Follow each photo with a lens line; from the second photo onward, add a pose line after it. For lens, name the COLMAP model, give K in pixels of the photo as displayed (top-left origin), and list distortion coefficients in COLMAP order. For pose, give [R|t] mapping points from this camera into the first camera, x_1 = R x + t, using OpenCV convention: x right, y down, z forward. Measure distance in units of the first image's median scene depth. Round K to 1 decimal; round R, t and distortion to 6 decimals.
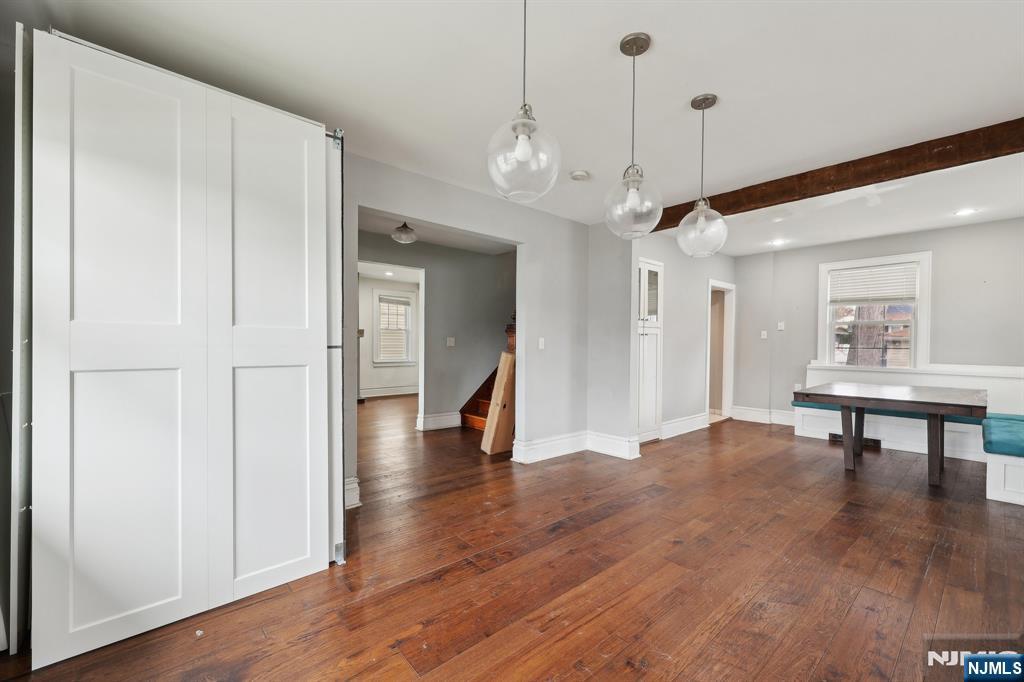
lens RADIAL K [[419.5, 0, 517.0], [0, 419.5, 348.1], [0, 0, 1]] dist [-0.001292, 0.000104]
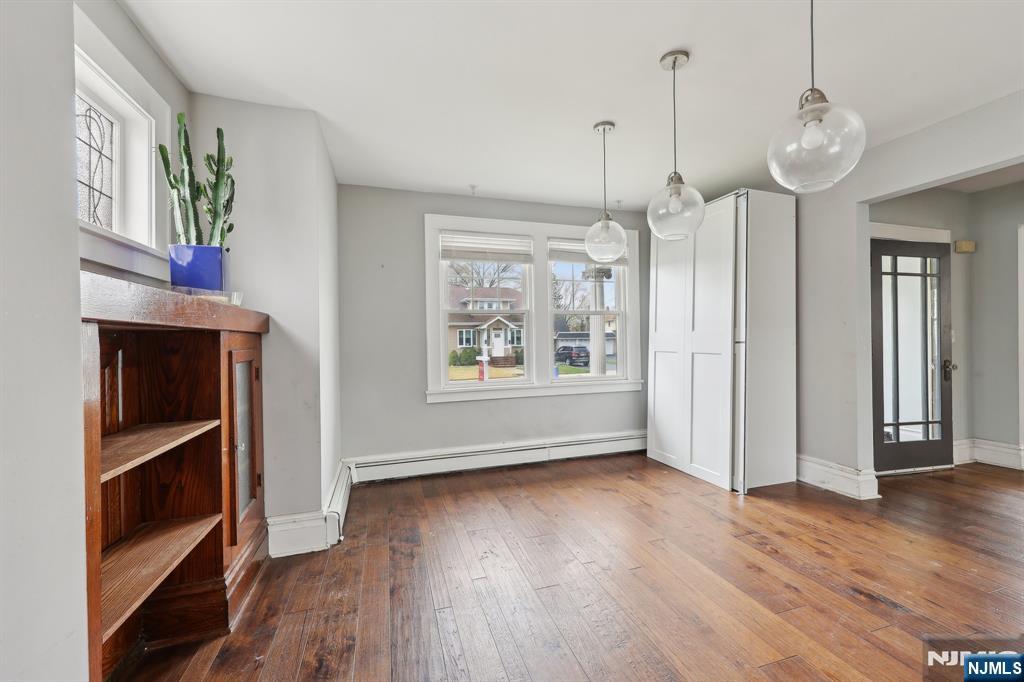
lens RADIAL K [[419.5, 0, 519.2], [0, 419.5, 343.3], [0, 0, 1]] dist [-0.001292, 0.000104]
pose [[-0.400947, 0.002486, -0.916098, 0.514840], [-0.002612, 0.999989, 0.003857, -0.001050], [0.916098, 0.003939, -0.400936, 0.386832]]
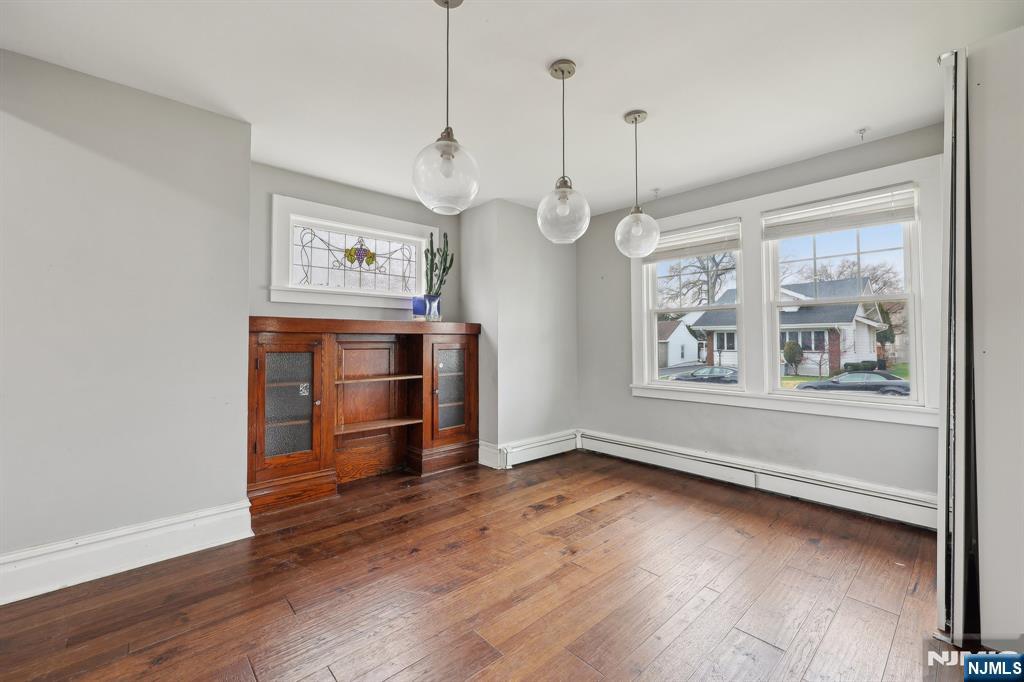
lens RADIAL K [[419.5, 0, 502.5], [0, 419.5, 330.3], [0, 0, 1]] dist [-0.001292, 0.000104]
pose [[-0.999974, -0.007129, -0.000871, 0.165172], [-0.007119, 0.999913, -0.011094, -0.008337], [0.000950, -0.011088, -0.999938, 0.754786]]
